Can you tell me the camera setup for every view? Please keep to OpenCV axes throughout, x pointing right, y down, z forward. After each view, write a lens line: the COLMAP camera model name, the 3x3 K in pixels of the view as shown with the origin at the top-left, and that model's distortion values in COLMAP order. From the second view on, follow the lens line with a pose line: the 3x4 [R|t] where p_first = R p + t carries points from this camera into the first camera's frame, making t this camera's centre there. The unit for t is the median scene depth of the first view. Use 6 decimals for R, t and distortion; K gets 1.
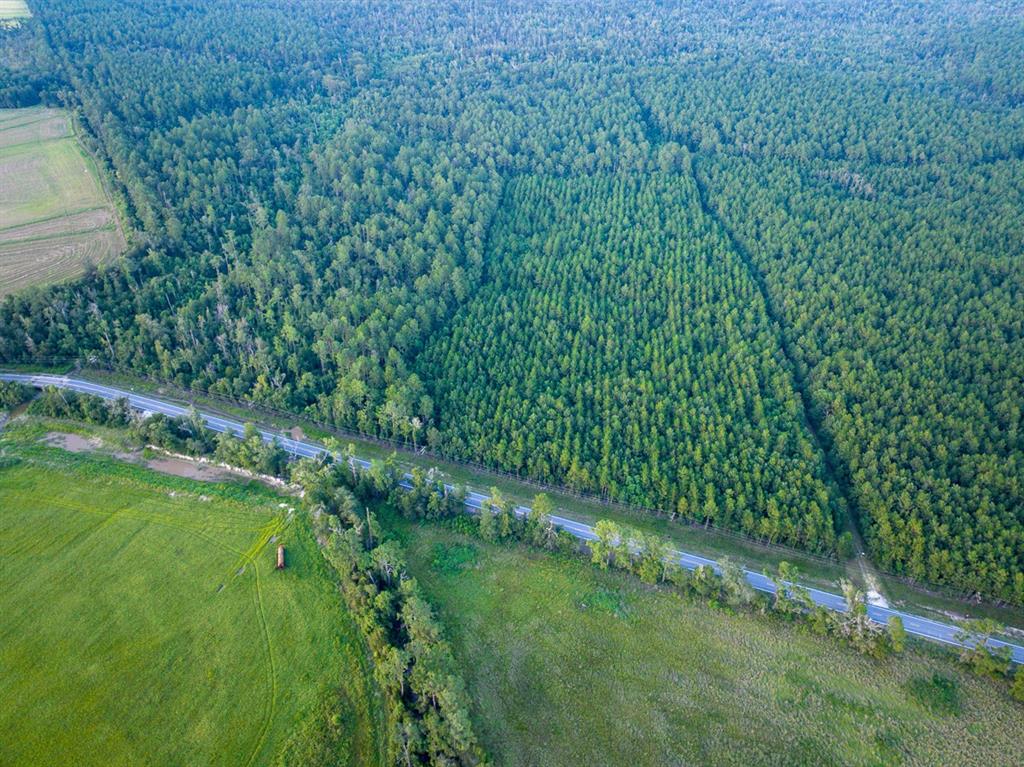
lens RADIAL K [[704.6, 0, 512.0], [0, 704.6, 383.5], [0, 0, 1]] dist [-0.058713, 0.024572]
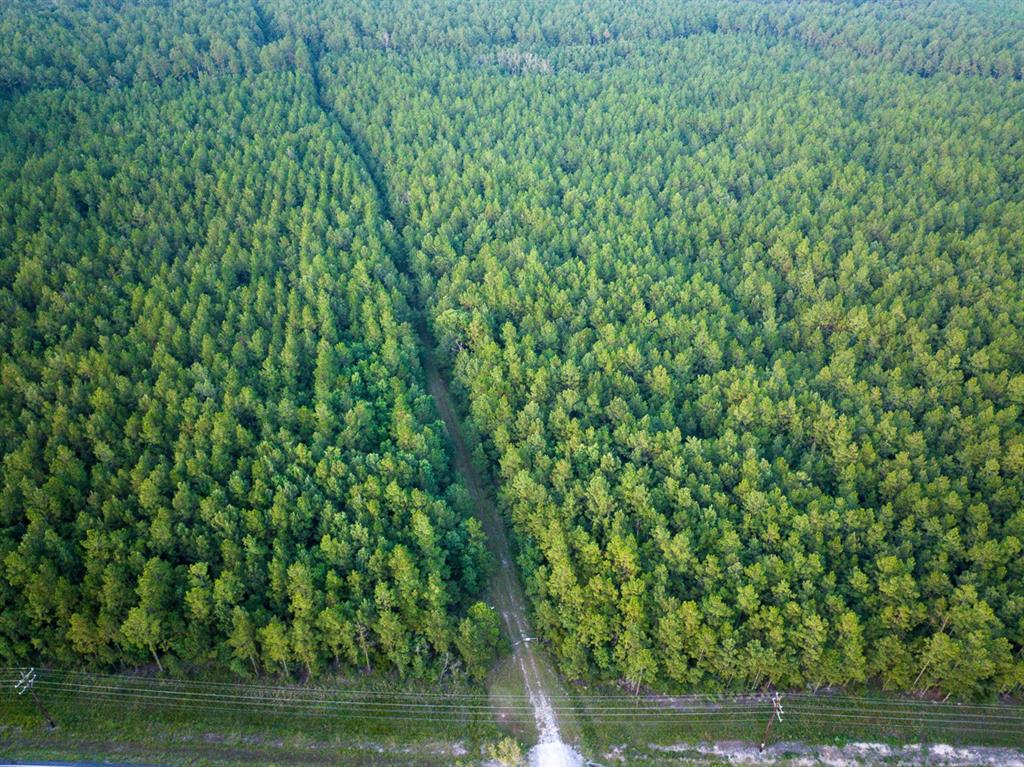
lens RADIAL K [[704.6, 0, 512.0], [0, 704.6, 383.5], [0, 0, 1]] dist [-0.058713, 0.024572]
pose [[0.940837, -0.188026, 0.281907, 0.339260], [0.189752, 0.981598, 0.021424, 0.064375], [-0.280748, 0.033336, 0.959203, 0.484969]]
